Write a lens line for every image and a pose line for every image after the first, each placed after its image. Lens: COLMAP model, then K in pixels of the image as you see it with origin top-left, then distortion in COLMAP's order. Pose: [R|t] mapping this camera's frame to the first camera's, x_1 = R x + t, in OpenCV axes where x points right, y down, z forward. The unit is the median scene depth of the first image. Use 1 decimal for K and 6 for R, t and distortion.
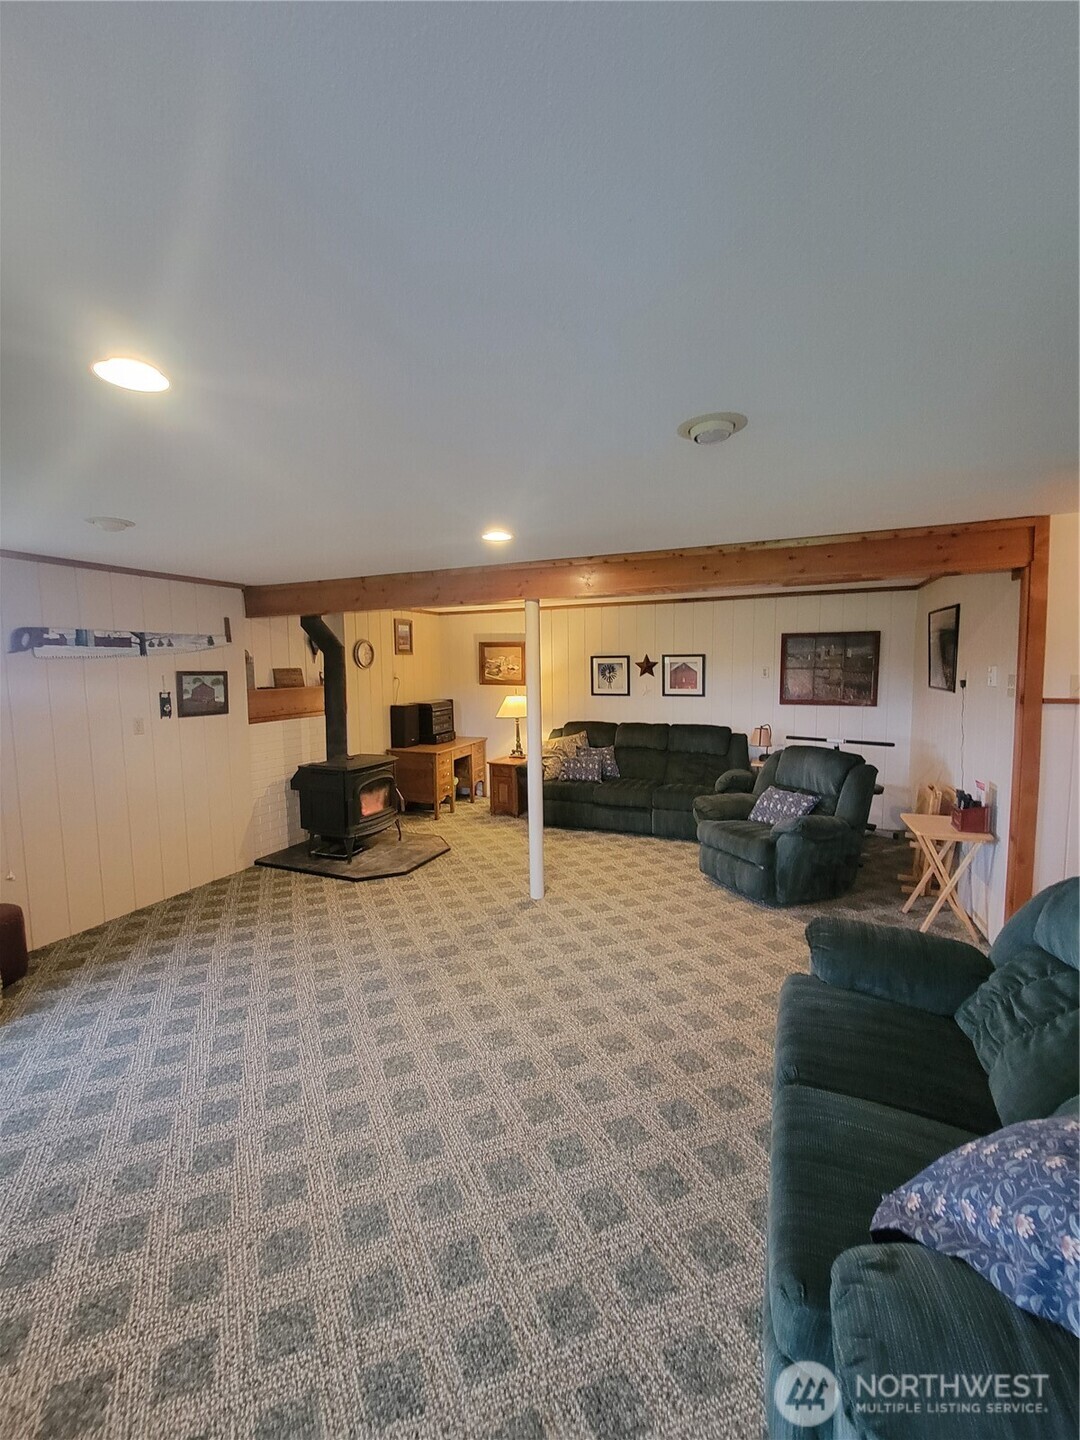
lens RADIAL K [[578.3, 0, 540.0], [0, 578.3, 720.0], [0, 0, 1]] dist [0.000221, 0.000010]
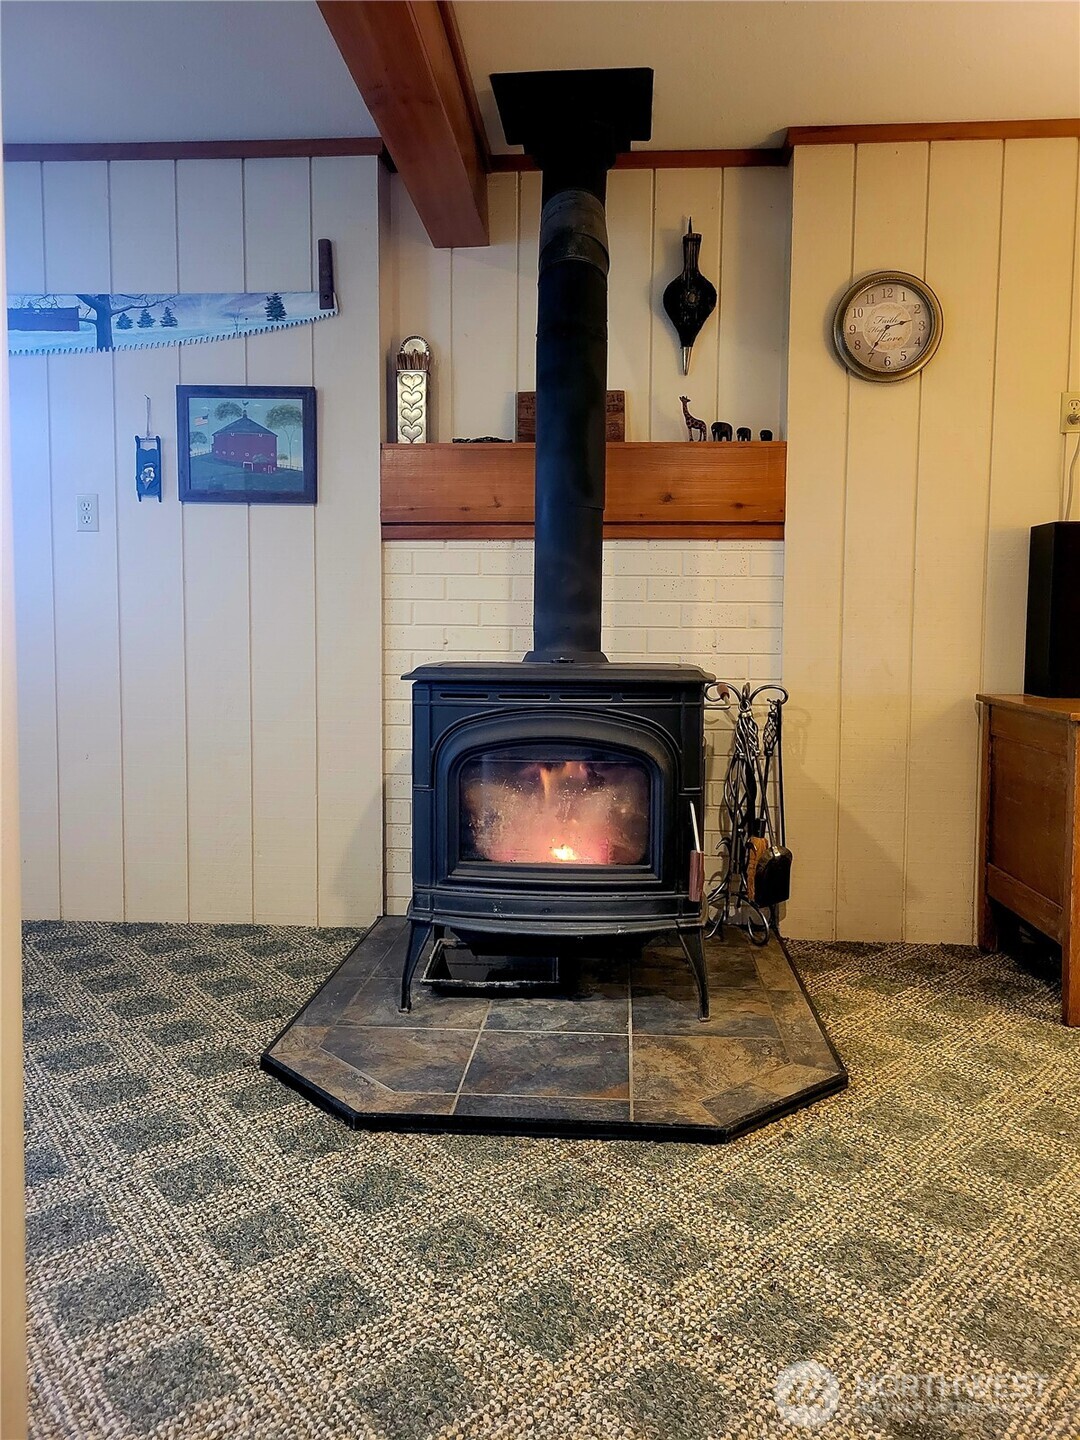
lens RADIAL K [[1068.0, 0, 540.0], [0, 1068.0, 720.0], [0, 0, 1]] dist [0.032050, 0.000252]
pose [[0.321721, 0.080932, -0.943369, 0.184983], [-0.099161, 0.993741, 0.051436, 0.082044], [0.941628, 0.076997, 0.327733, 0.956049]]
